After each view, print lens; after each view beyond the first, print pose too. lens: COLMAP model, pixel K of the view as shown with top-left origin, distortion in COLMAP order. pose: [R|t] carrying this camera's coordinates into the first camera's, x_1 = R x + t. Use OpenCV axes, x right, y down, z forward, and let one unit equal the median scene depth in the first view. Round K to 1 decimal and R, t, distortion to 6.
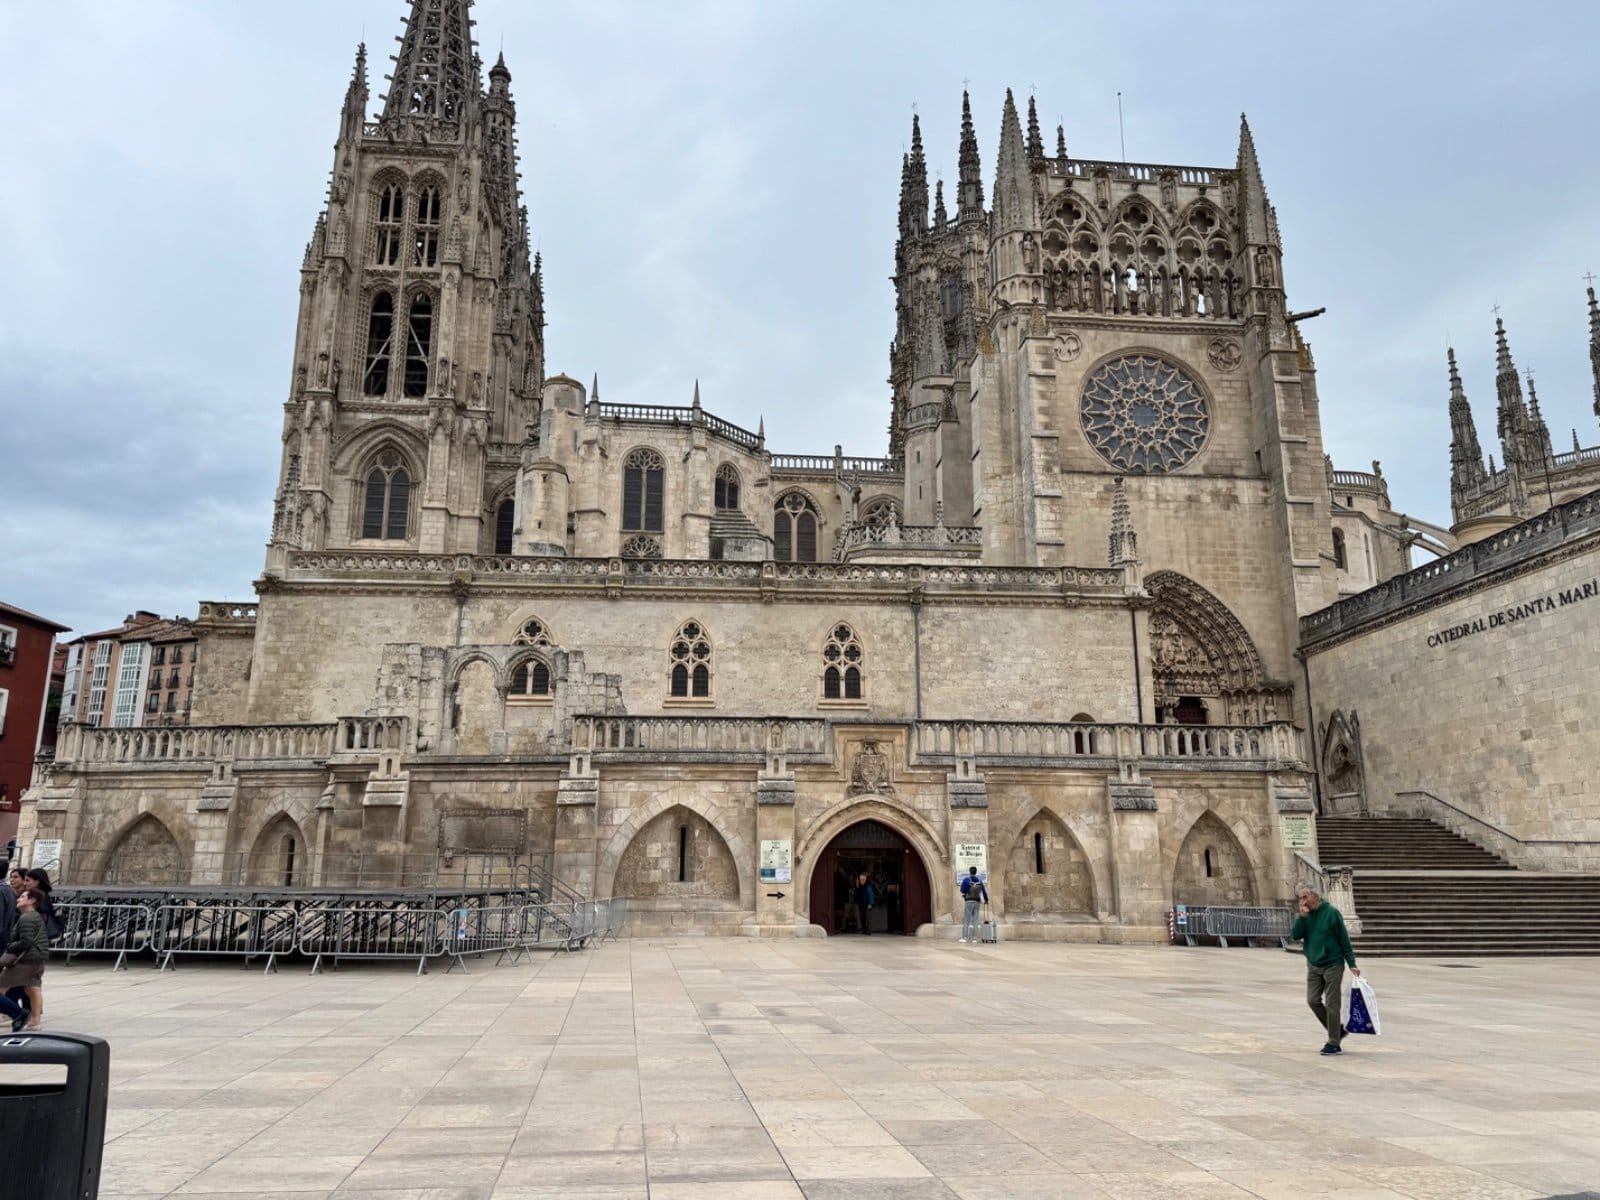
lens RADIAL K [[1126.8, 0, 800.0], [0, 1126.8, 600.0], [0, 0, 1]] dist [0.165685, -0.333572]
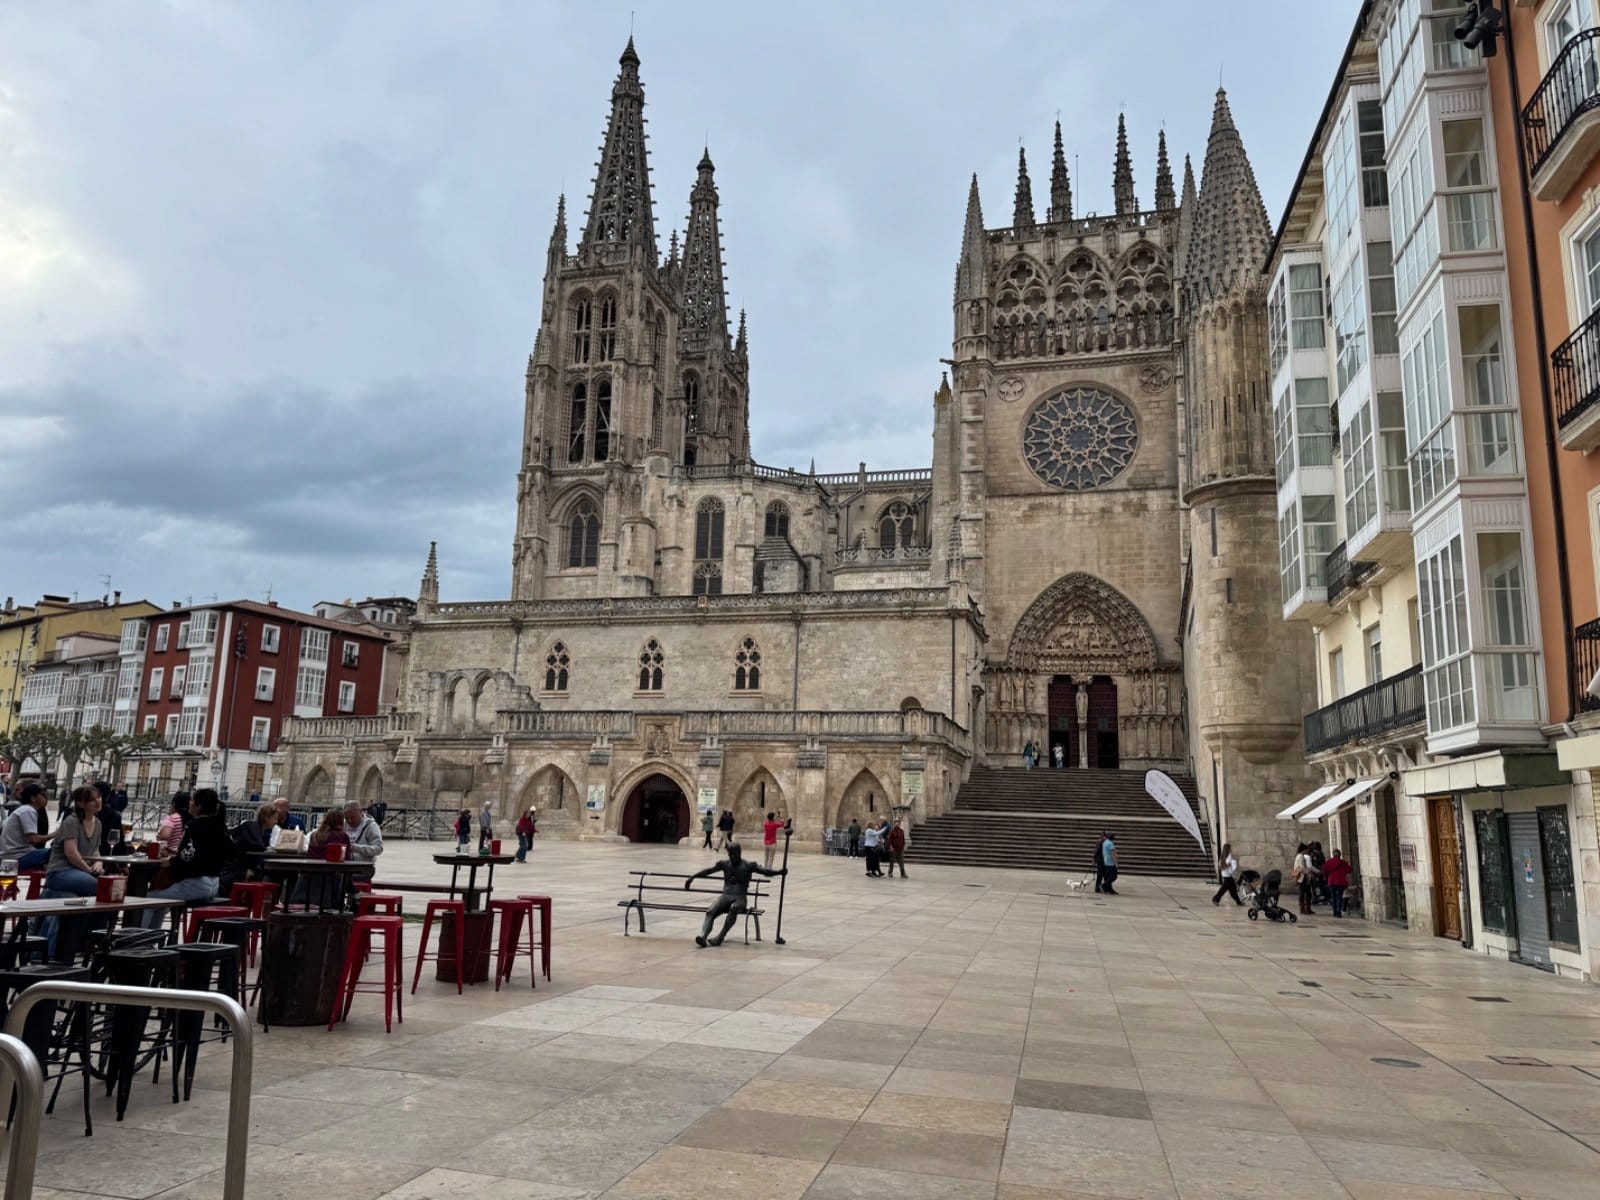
lens RADIAL K [[1126.8, 0, 800.0], [0, 1126.8, 600.0], [0, 0, 1]] dist [0.165685, -0.333572]
pose [[0.929791, -0.043442, -0.365516, 0.488757], [0.059142, 0.997741, 0.031861, -0.052737], [0.363306, -0.051241, 0.930260, -0.238330]]
